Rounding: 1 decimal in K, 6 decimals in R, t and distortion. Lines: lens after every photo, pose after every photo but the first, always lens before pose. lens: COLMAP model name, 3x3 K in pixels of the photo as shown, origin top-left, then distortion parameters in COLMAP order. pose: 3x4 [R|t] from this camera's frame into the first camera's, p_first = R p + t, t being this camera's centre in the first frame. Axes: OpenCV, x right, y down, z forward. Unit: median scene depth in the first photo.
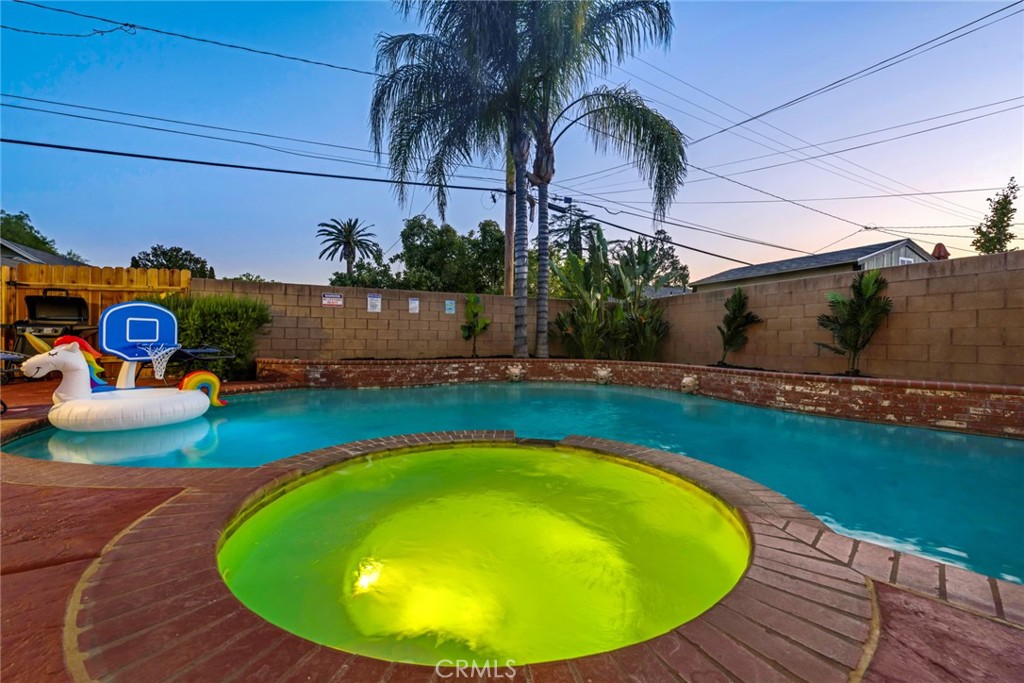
lens RADIAL K [[410.6, 0, 510.8], [0, 410.6, 344.5], [0, 0, 1]] dist [-0.002437, 0.000009]
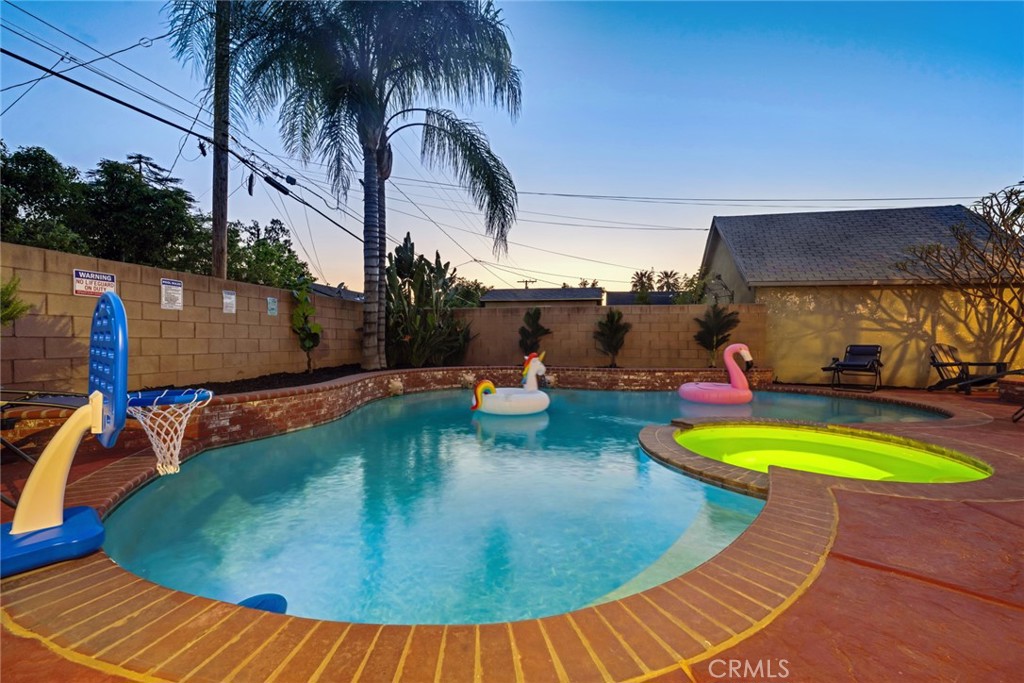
lens RADIAL K [[410.6, 0, 514.8], [0, 410.6, 342.1], [0, 0, 1]] dist [-0.002437, 0.000009]
pose [[0.564126, -0.011414, 0.825610, -0.637543], [0.010562, 0.999922, 0.006607, -0.035091], [-0.825621, 0.004993, 0.564203, 0.285213]]
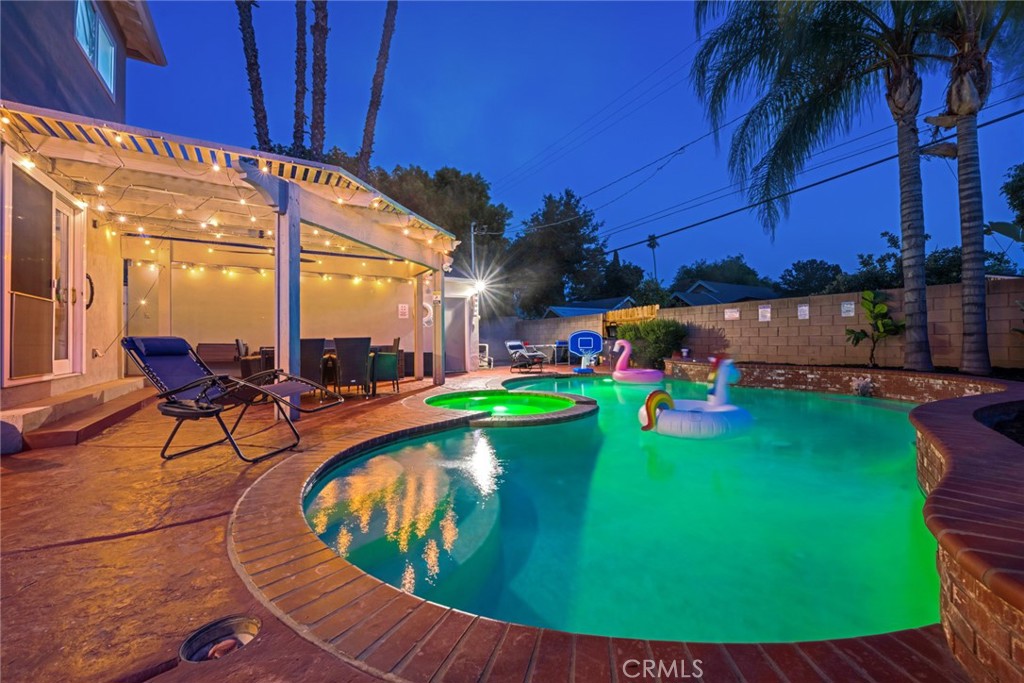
lens RADIAL K [[410.6, 0, 509.5], [0, 410.6, 336.5], [0, 0, 1]] dist [-0.002437, 0.000009]
pose [[0.126658, -0.021189, -0.991720, 0.810422], [-0.001655, 0.999766, -0.021572, -0.013820], [0.991945, 0.004373, 0.126593, 0.189954]]
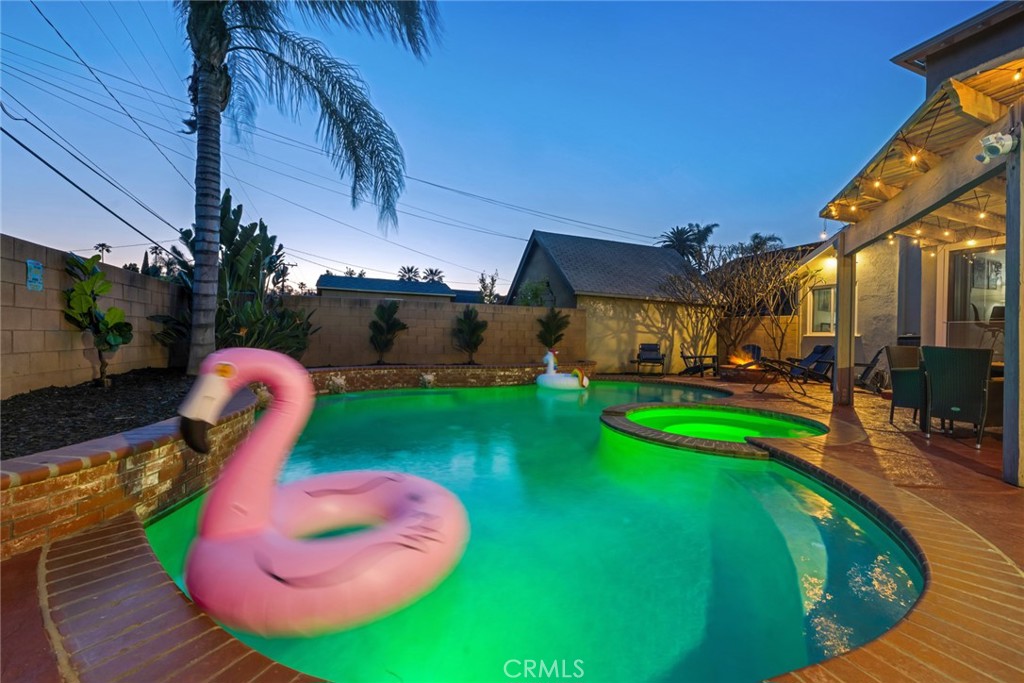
lens RADIAL K [[410.6, 0, 517.5], [0, 410.6, 338.0], [0, 0, 1]] dist [-0.002437, 0.000009]
pose [[0.010288, -0.011808, 0.999877, -0.717200], [-0.009460, 0.999884, 0.011905, -0.044909], [-0.999902, -0.009581, 0.010175, 0.610369]]
